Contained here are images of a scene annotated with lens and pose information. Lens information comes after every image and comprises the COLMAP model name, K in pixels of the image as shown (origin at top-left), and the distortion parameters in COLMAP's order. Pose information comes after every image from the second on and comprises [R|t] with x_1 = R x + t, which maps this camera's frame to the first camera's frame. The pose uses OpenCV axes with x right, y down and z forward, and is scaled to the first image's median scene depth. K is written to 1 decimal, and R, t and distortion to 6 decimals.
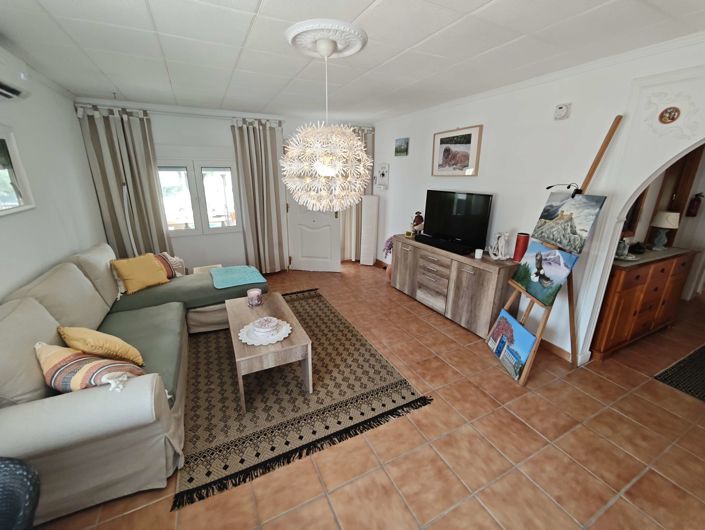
lens RADIAL K [[294.7, 0, 351.8], [0, 294.7, 263.2], [0, 0, 1]] dist [-0.008238, 0.002235]
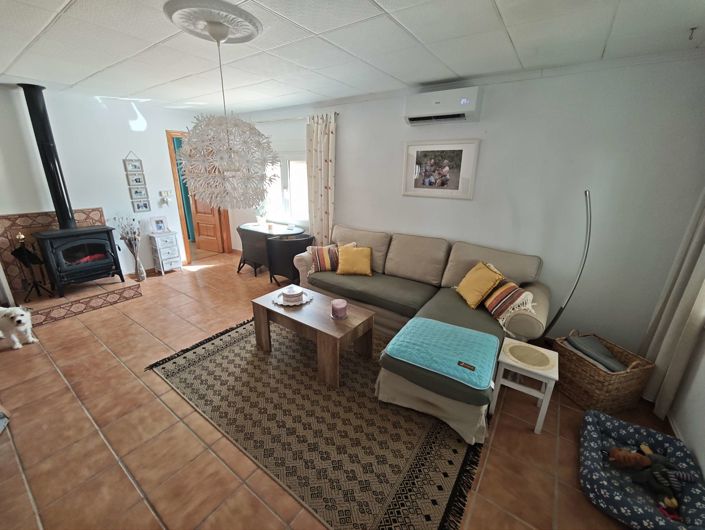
lens RADIAL K [[294.7, 0, 351.8], [0, 294.7, 263.8], [0, 0, 1]] dist [-0.008238, 0.002235]
pose [[-0.883159, 0.119896, -0.453493, 0.033473], [-0.163103, 0.827965, 0.536537, -0.534172], [0.439805, 0.547813, -0.711669, 1.715526]]
